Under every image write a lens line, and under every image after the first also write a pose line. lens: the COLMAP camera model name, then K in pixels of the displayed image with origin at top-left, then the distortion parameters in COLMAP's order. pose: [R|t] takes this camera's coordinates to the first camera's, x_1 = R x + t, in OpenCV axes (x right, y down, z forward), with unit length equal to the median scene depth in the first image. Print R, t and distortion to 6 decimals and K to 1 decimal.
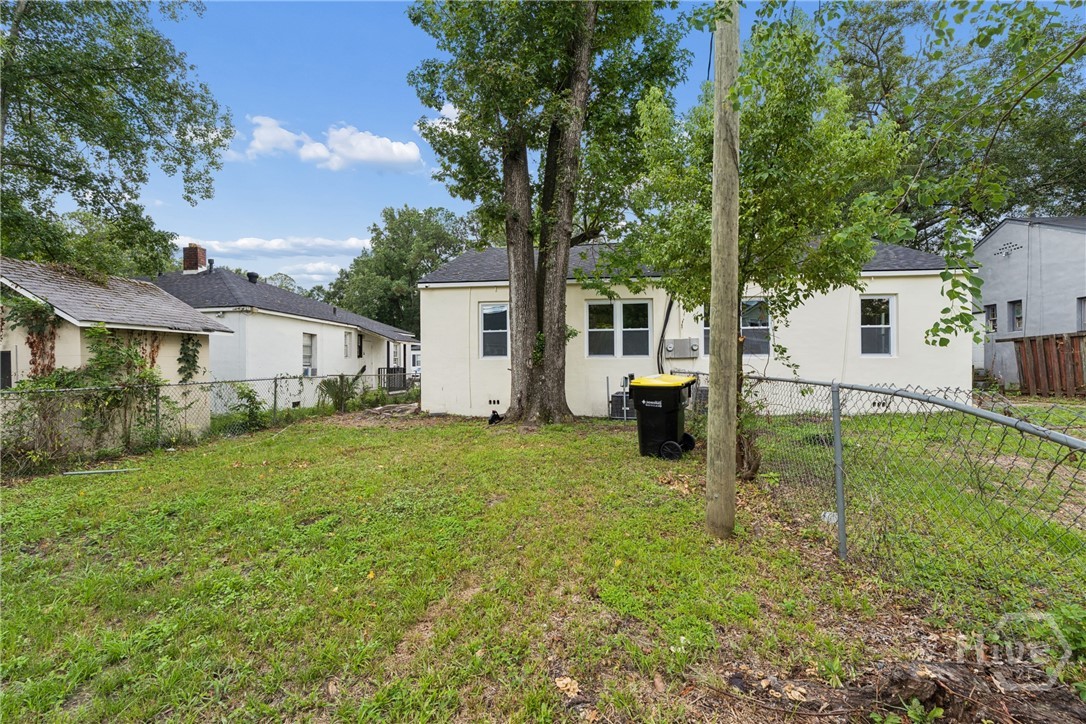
lens RADIAL K [[493.3, 0, 535.3], [0, 493.3, 357.9], [0, 0, 1]] dist [-0.002990, -0.000297]
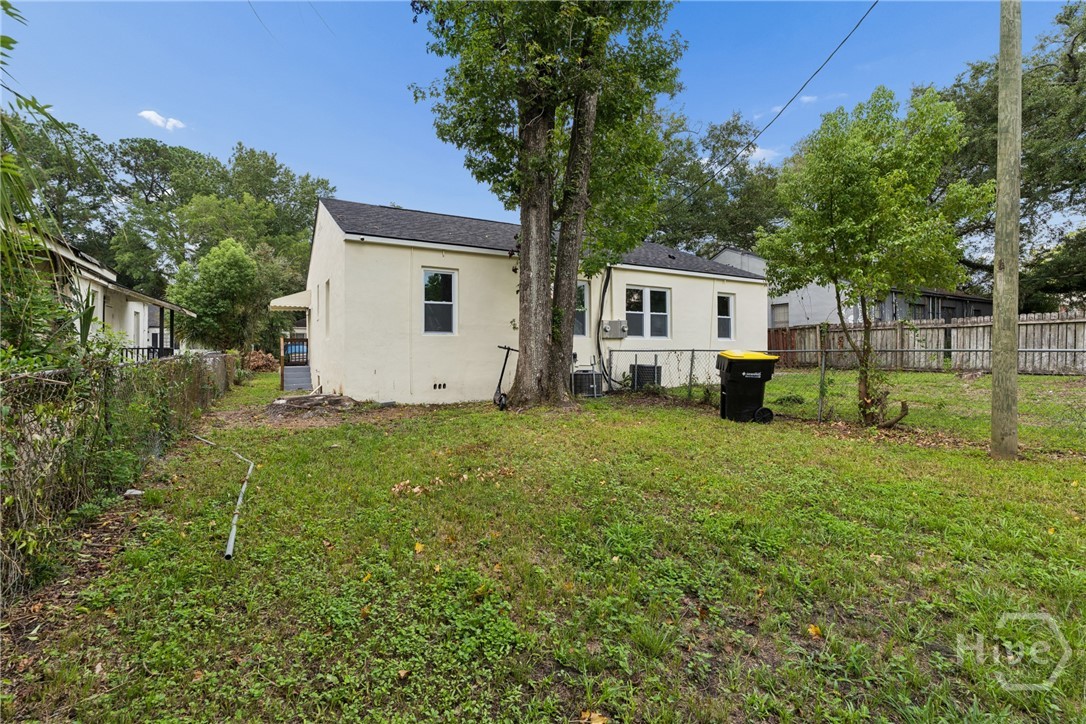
lens RADIAL K [[493.3, 0, 535.3], [0, 493.3, 357.9], [0, 0, 1]] dist [-0.002990, -0.000297]
pose [[0.800077, -0.004955, 0.599877, -0.504758], [-0.012274, 0.999621, 0.024627, 0.019057], [-0.599772, -0.027066, 0.799713, 0.236940]]
